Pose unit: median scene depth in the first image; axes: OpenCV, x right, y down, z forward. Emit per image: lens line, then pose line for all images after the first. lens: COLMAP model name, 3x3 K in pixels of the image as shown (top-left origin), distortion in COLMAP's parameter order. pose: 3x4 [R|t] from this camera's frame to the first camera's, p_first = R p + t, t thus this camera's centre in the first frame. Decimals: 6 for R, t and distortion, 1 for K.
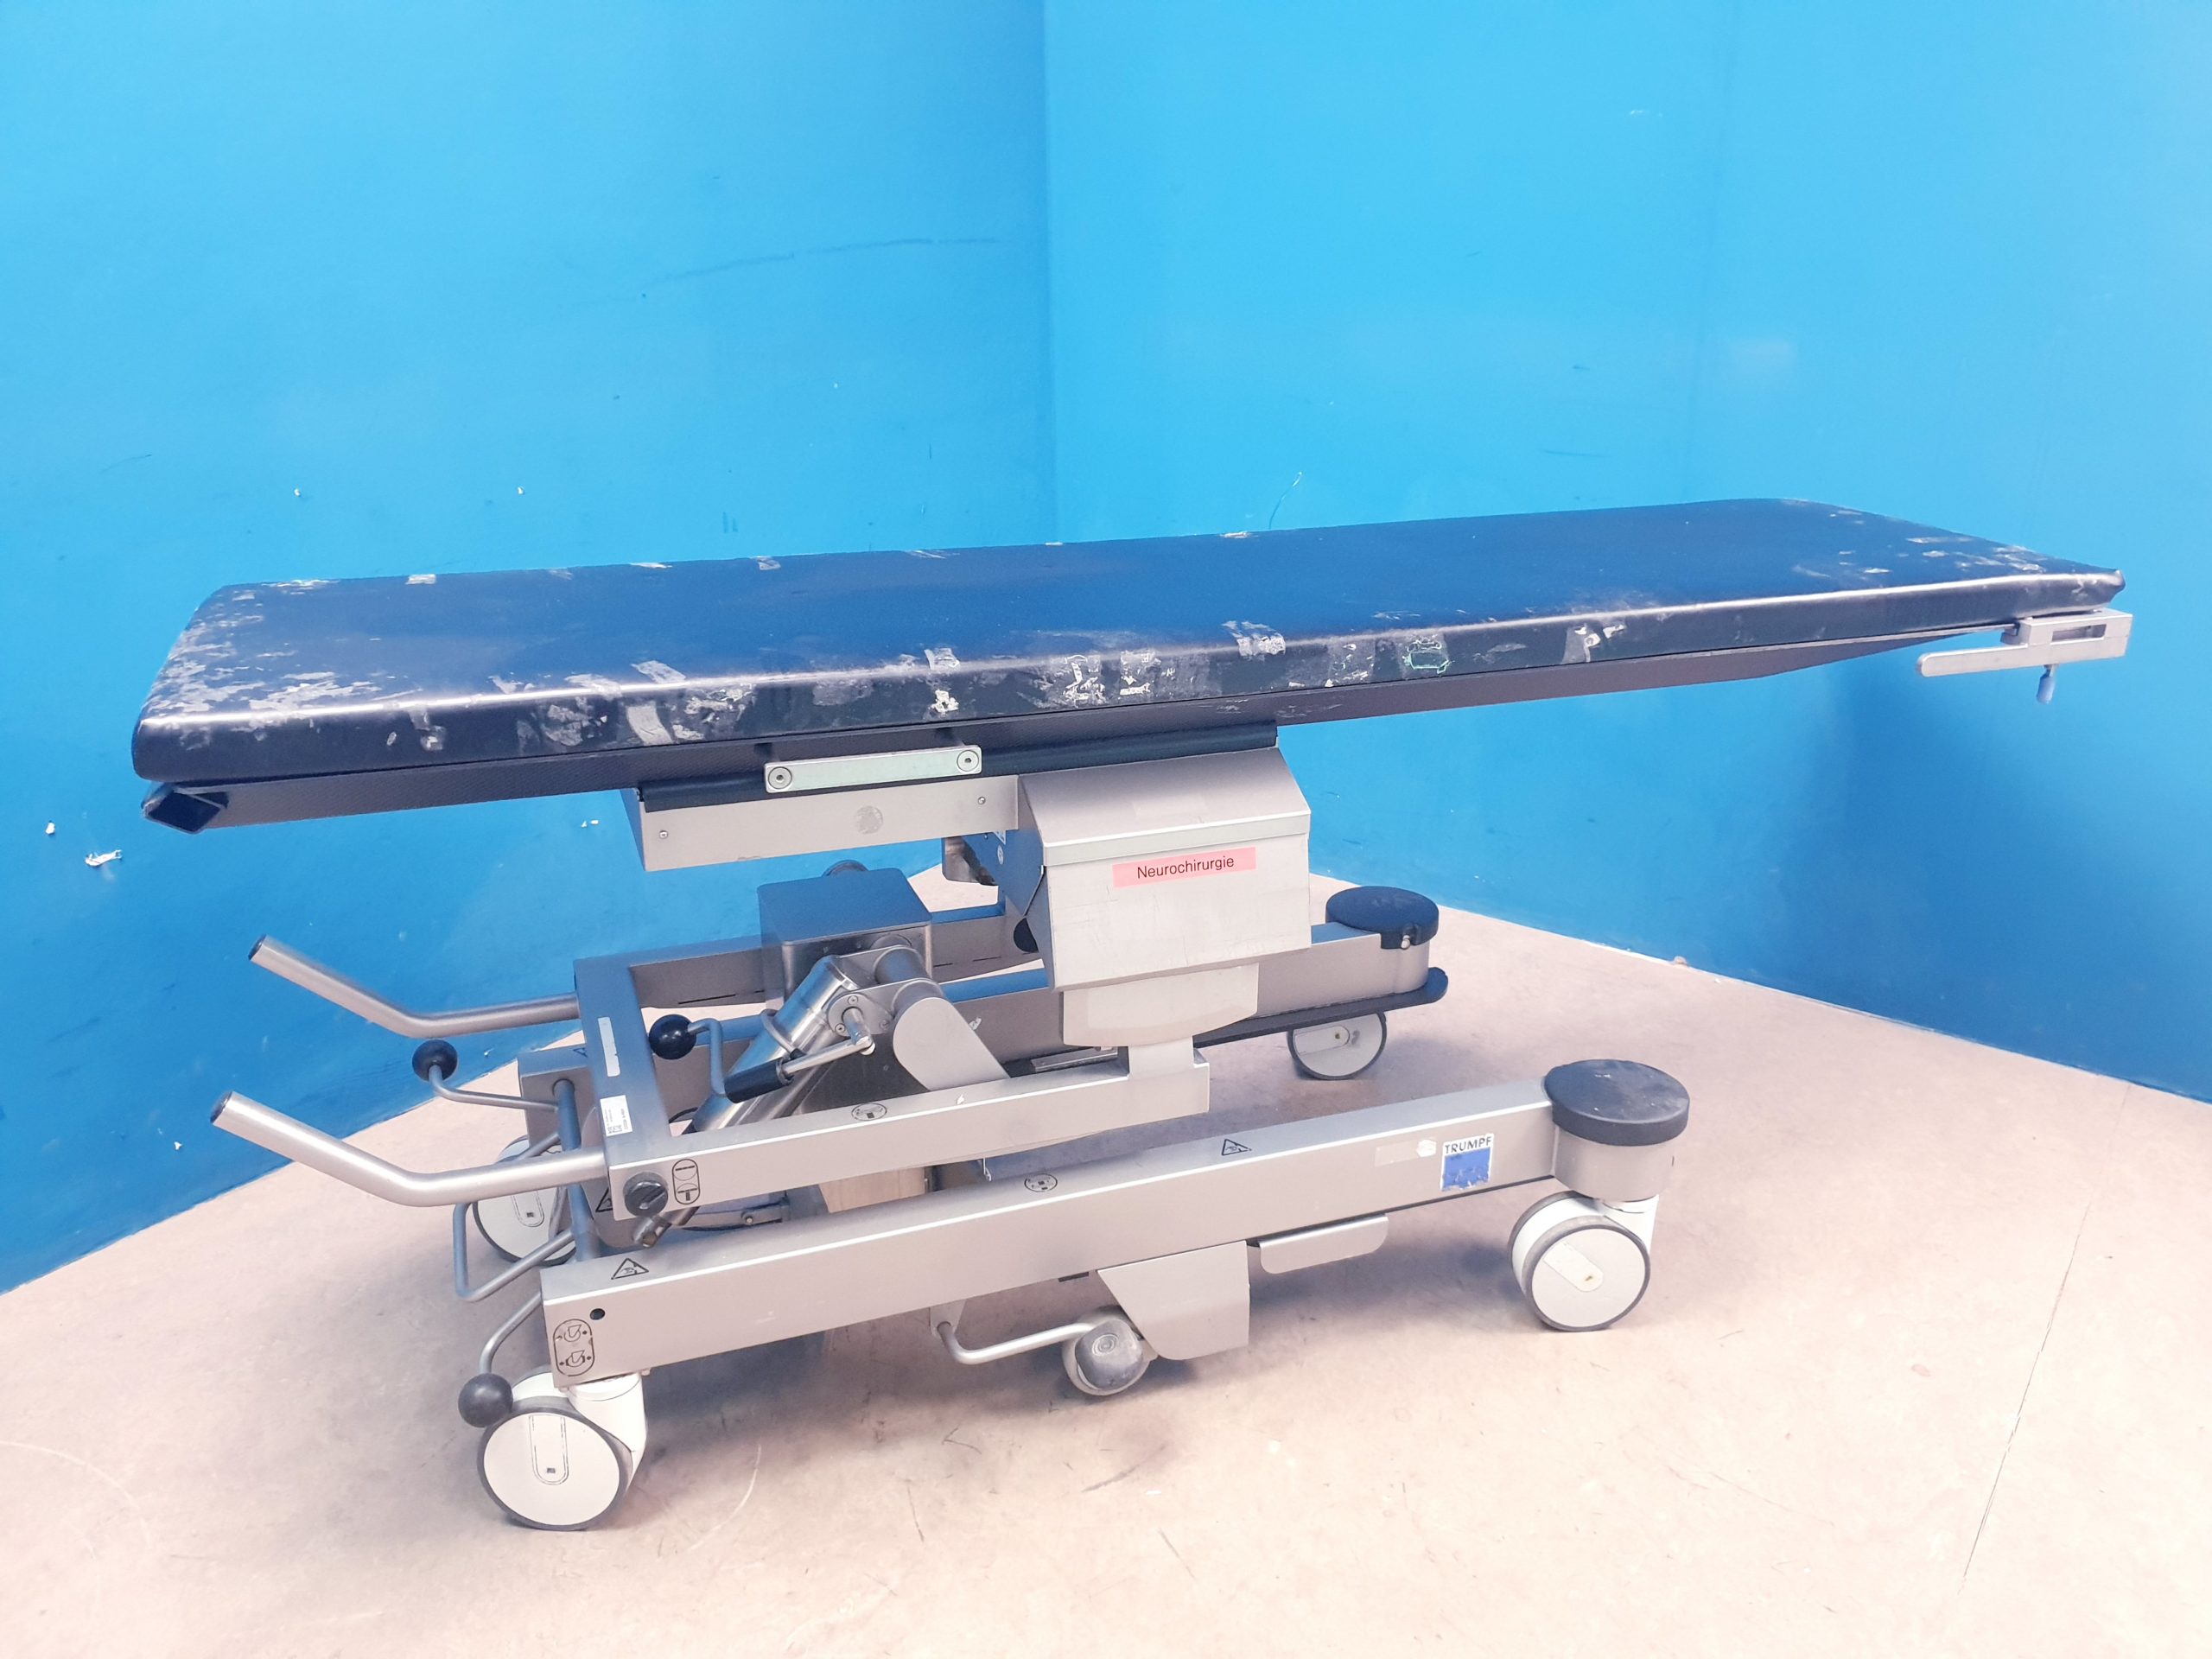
lens RADIAL K [[1670.0, 0, 1106.0], [0, 1670.0, 829.5], [0, 0, 1]] dist [-0.001902, 0.028487]
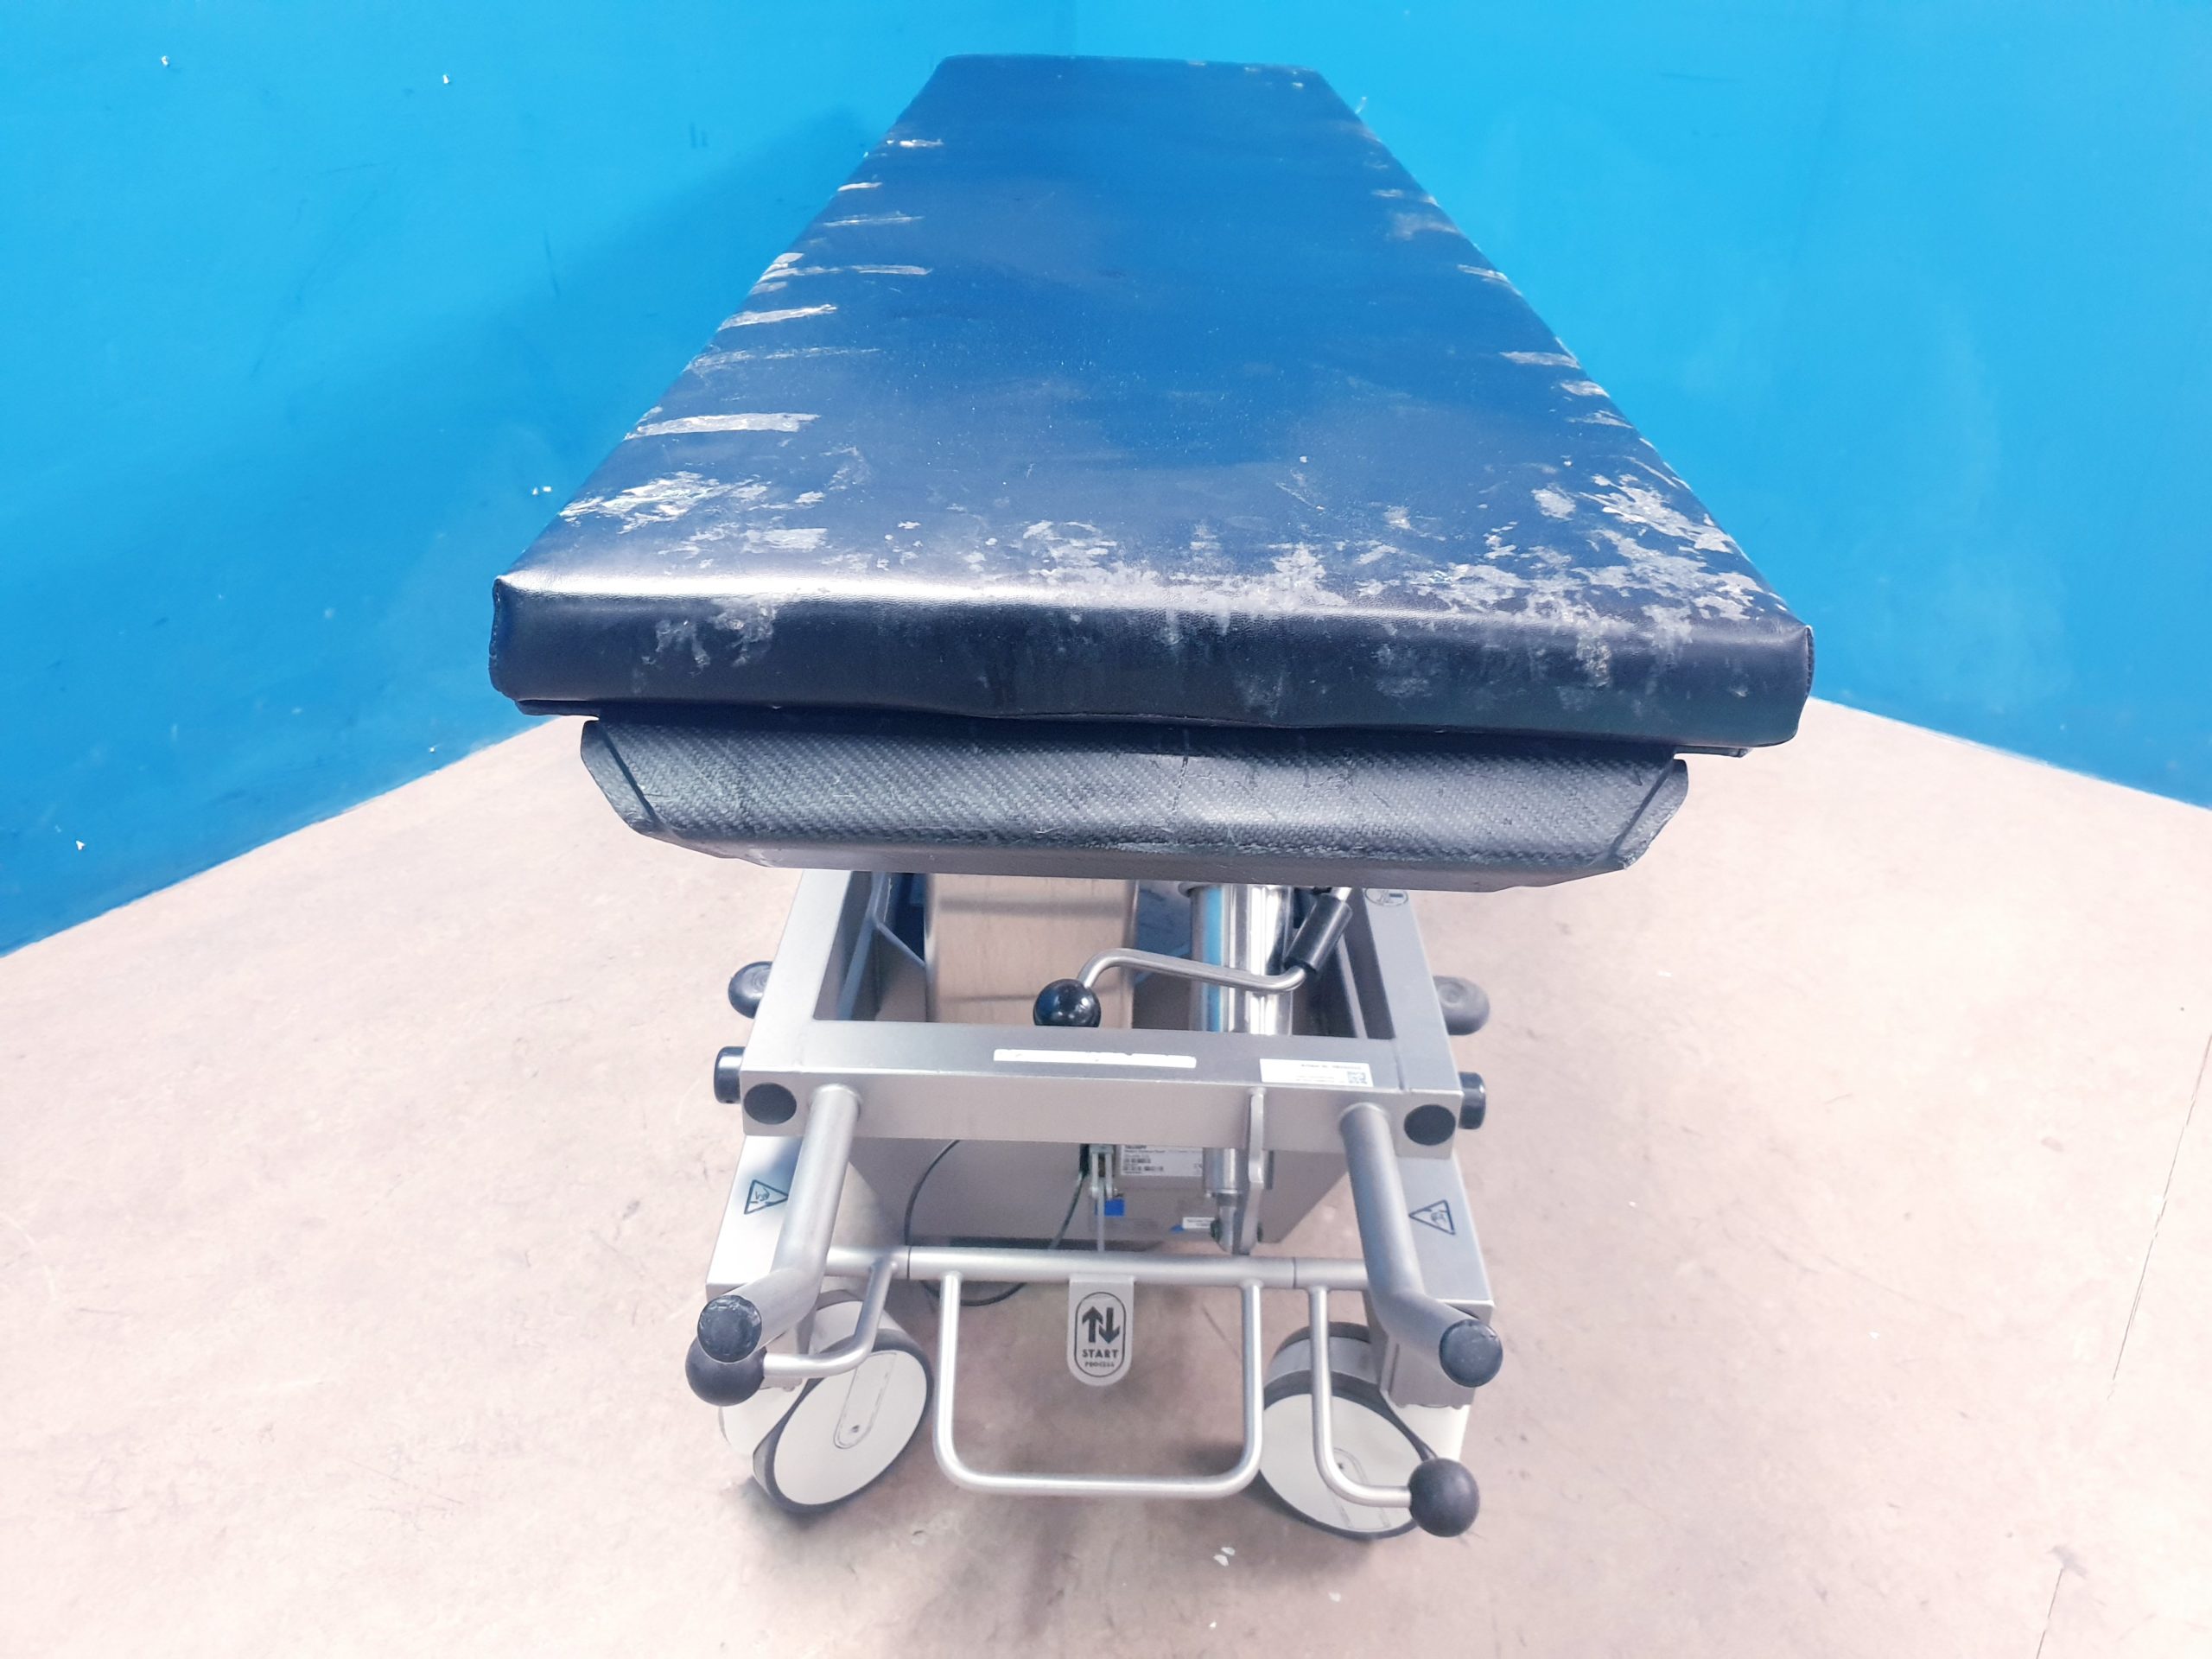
lens RADIAL K [[1691.9, 0, 1086.0], [0, 1691.9, 808.7], [0, 0, 1]] dist [-0.036262, 0.075856]
pose [[0.999693, 0.024392, 0.004314, -0.034659], [-0.024768, 0.986660, 0.160897, 0.016128], [-0.000332, -0.160954, 0.986962, 0.146456]]
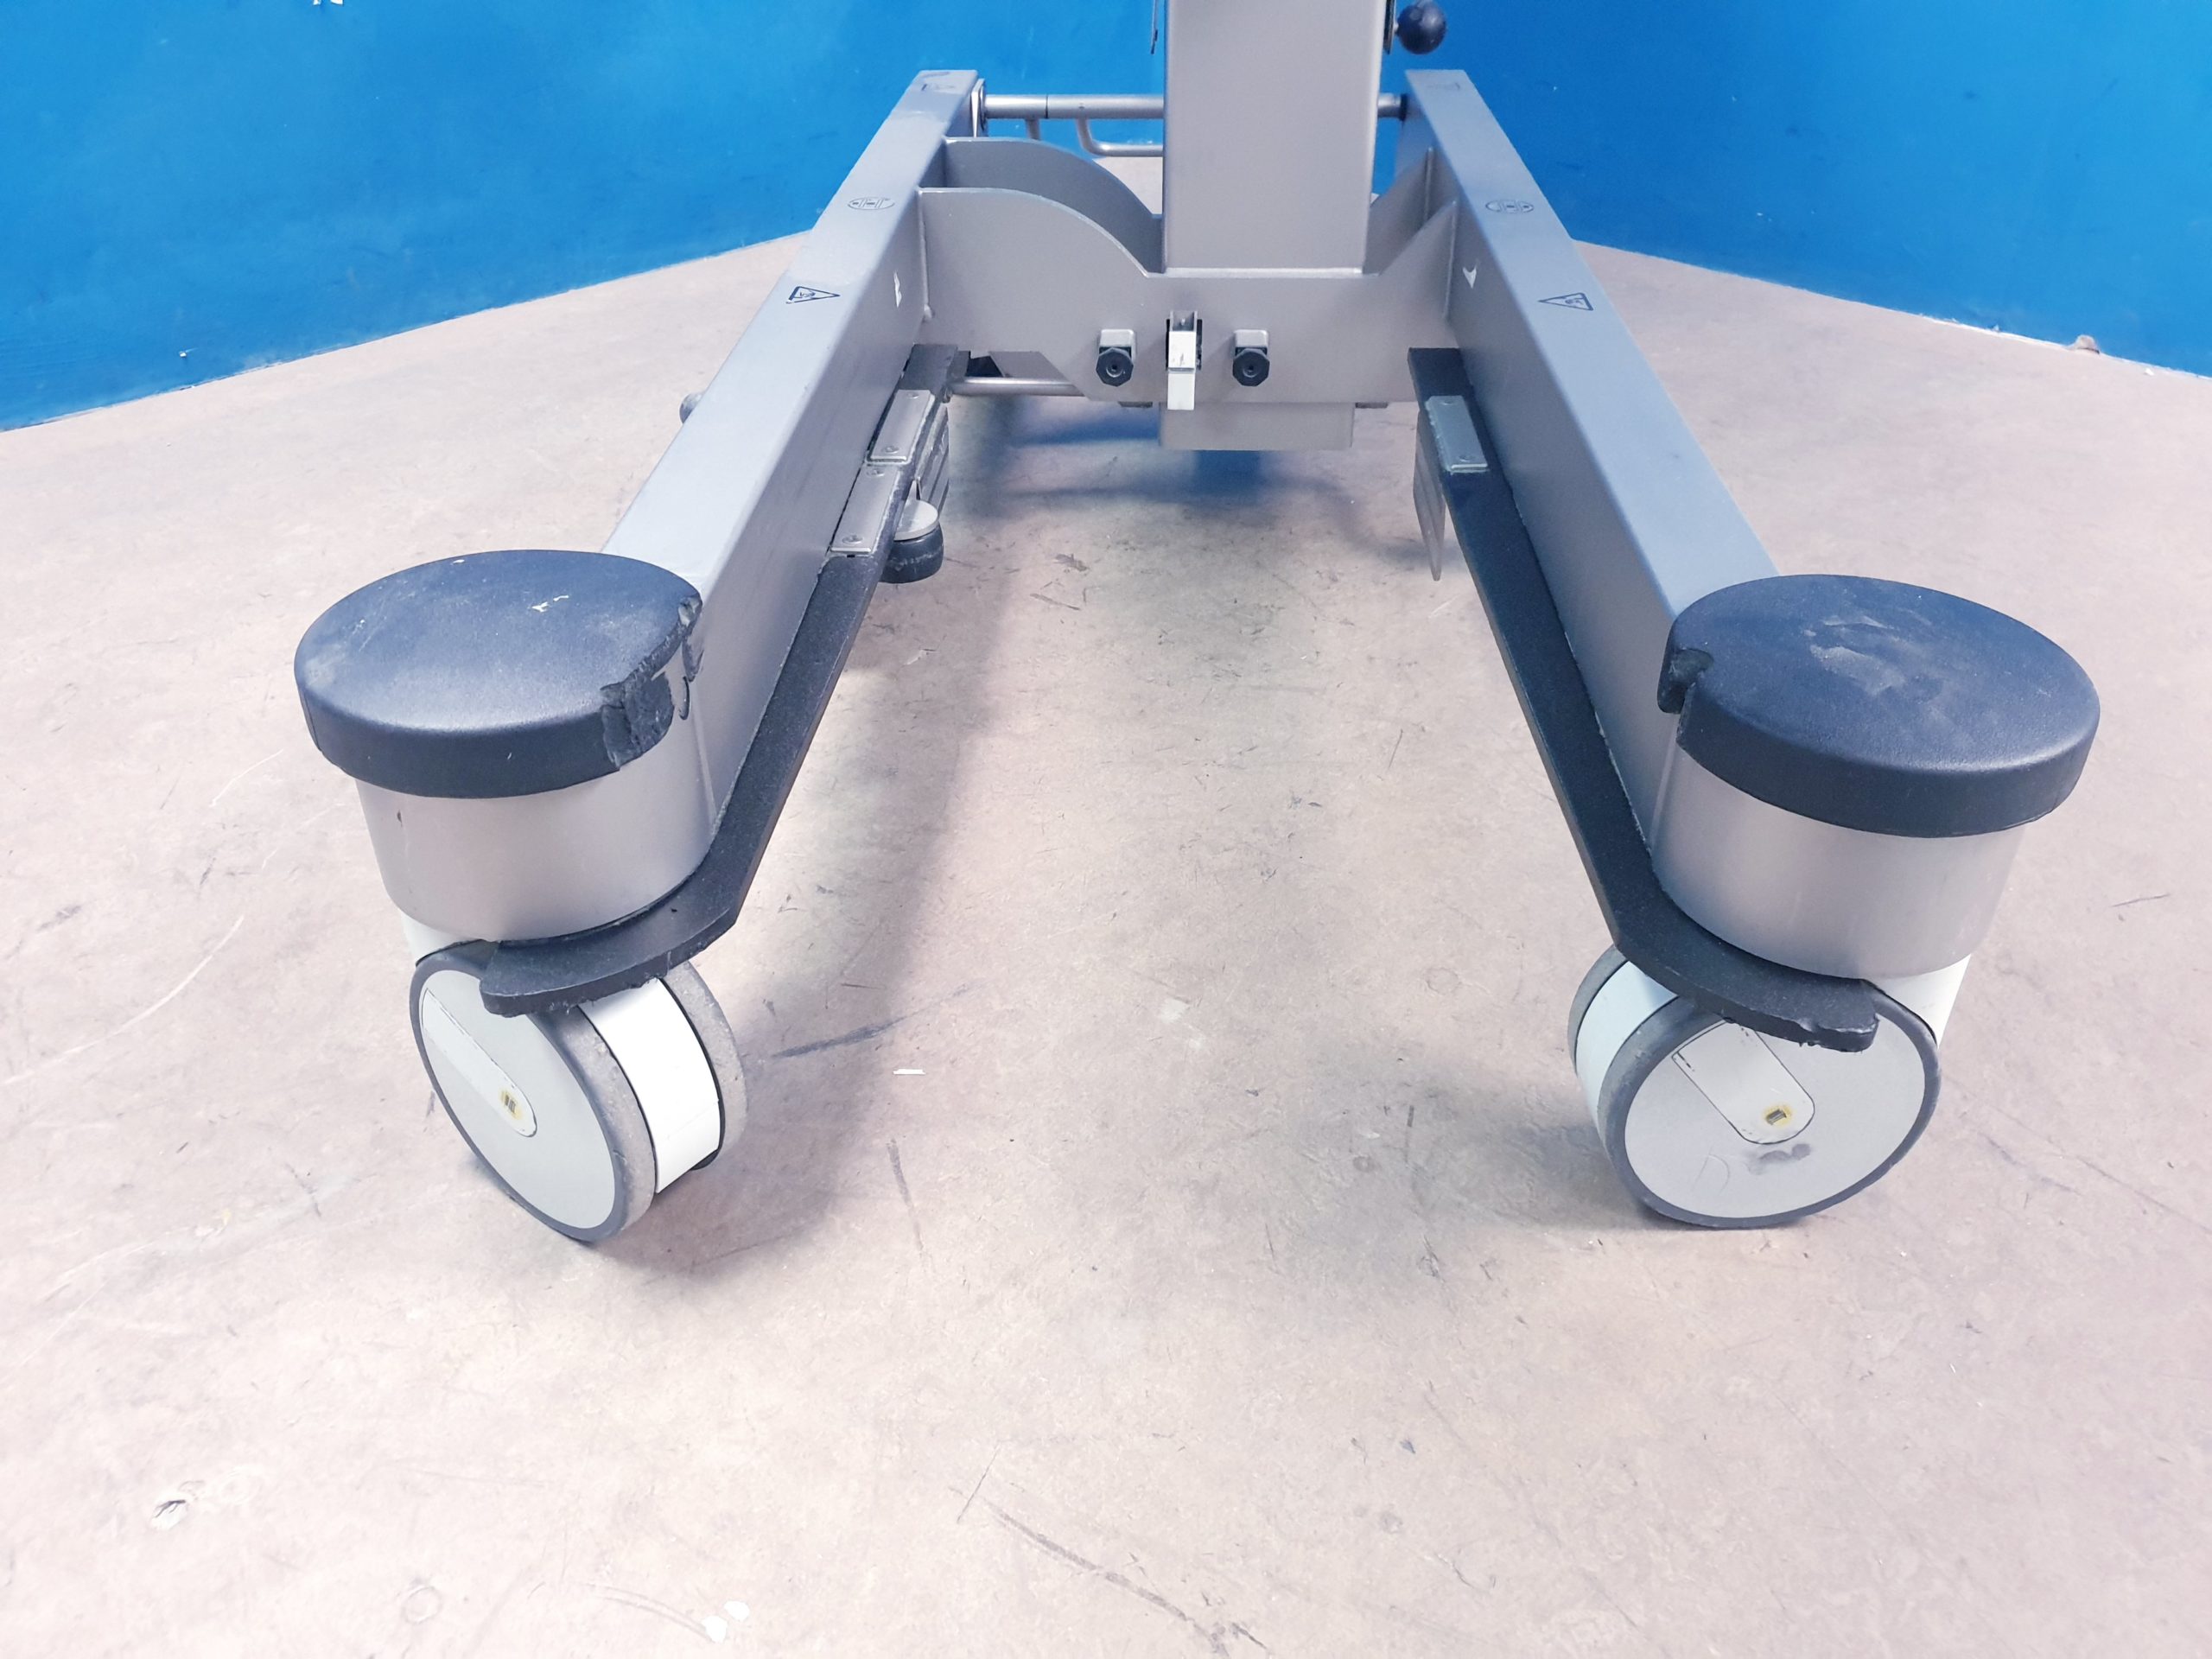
lens RADIAL K [[1710.7, 0, 1100.7], [0, 1710.7, 775.2], [0, 0, 1]] dist [0.024931, 0.000949]
pose [[0.987645, 0.082007, -0.133535, 0.134213], [-0.051217, 0.974264, 0.219513, 0.173012], [0.148101, -0.209962, 0.966428, 0.474103]]
